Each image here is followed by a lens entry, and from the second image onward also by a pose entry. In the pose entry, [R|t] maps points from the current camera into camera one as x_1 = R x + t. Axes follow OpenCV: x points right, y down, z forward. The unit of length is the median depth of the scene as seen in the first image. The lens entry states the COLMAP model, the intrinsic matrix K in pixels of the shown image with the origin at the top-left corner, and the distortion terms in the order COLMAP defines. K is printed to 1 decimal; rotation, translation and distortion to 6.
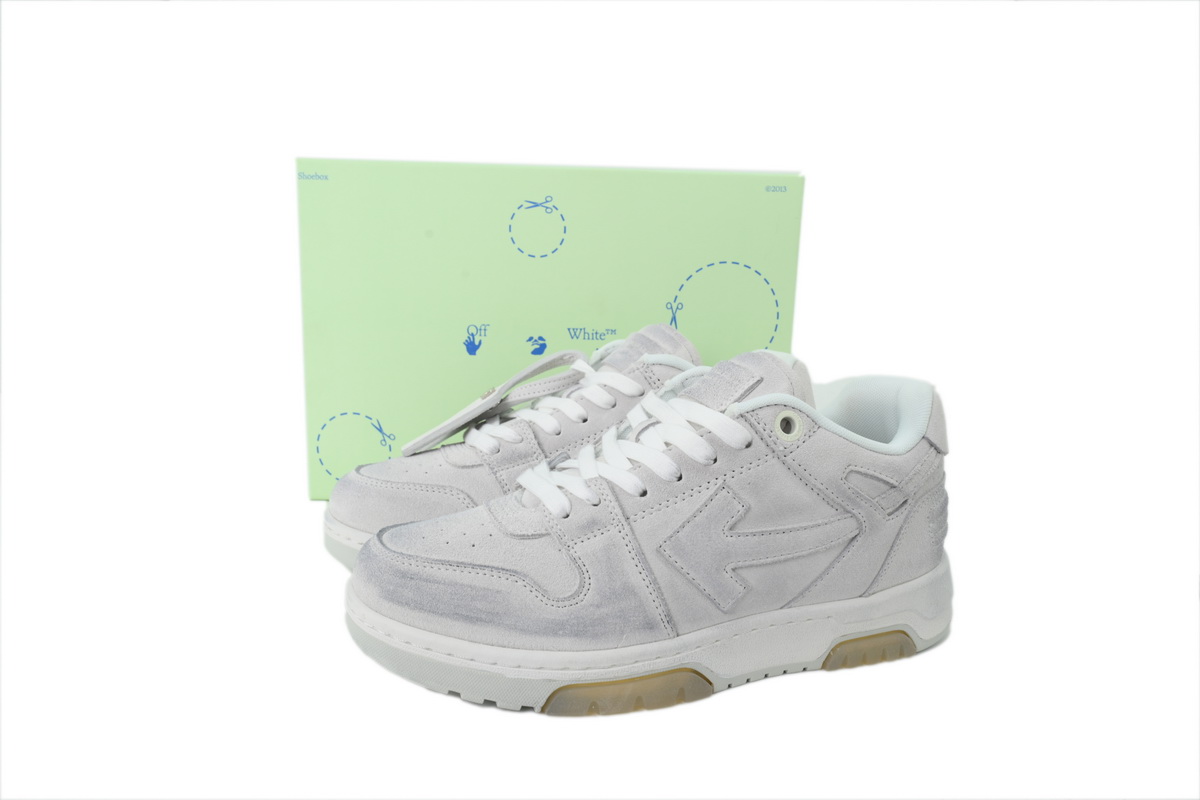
lens RADIAL K [[785.8, 0, 600.0], [0, 785.8, 400.0], [0, 0, 1]] dist [-0.002239, -0.000226]
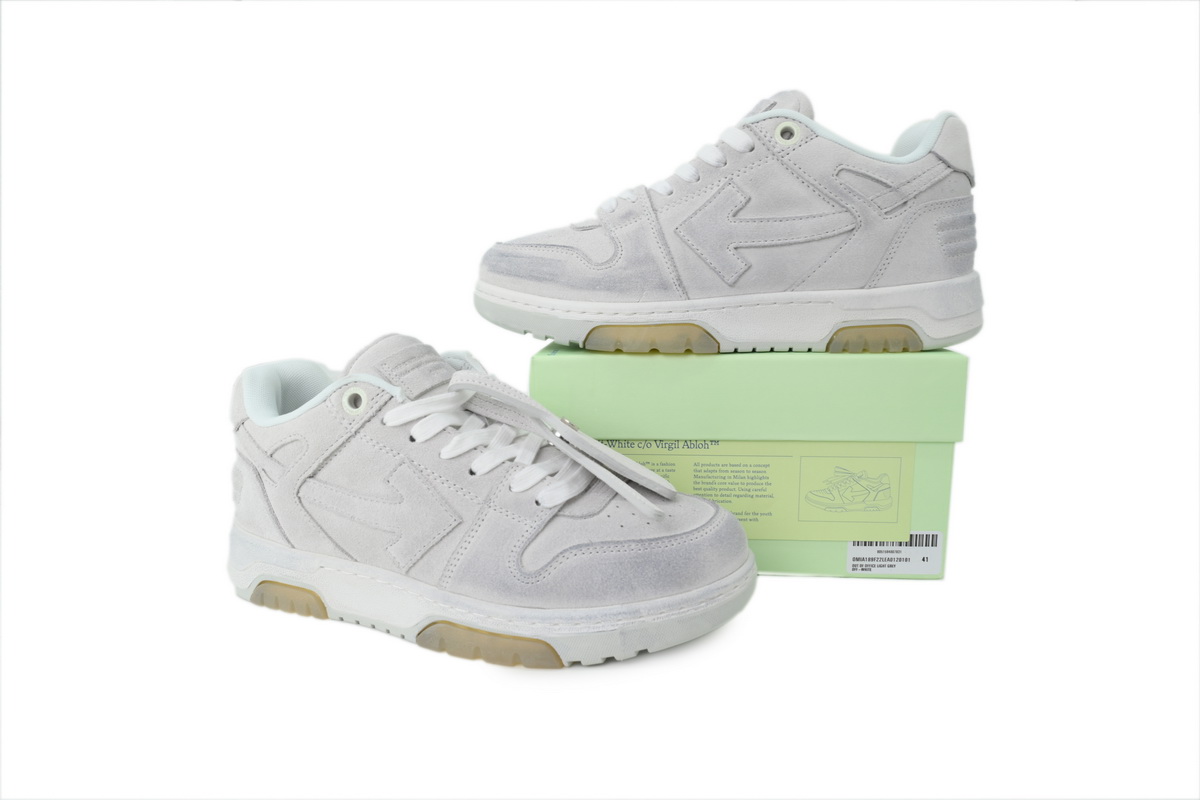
lens RADIAL K [[785.8, 0, 600.0], [0, 785.8, 400.0], [0, 0, 1]] dist [-0.002239, -0.000226]
pose [[0.919740, 0.037486, -0.390735, 0.472314], [-0.045256, 0.998918, -0.010693, 0.482863], [0.389911, 0.027518, 0.920441, -0.238932]]
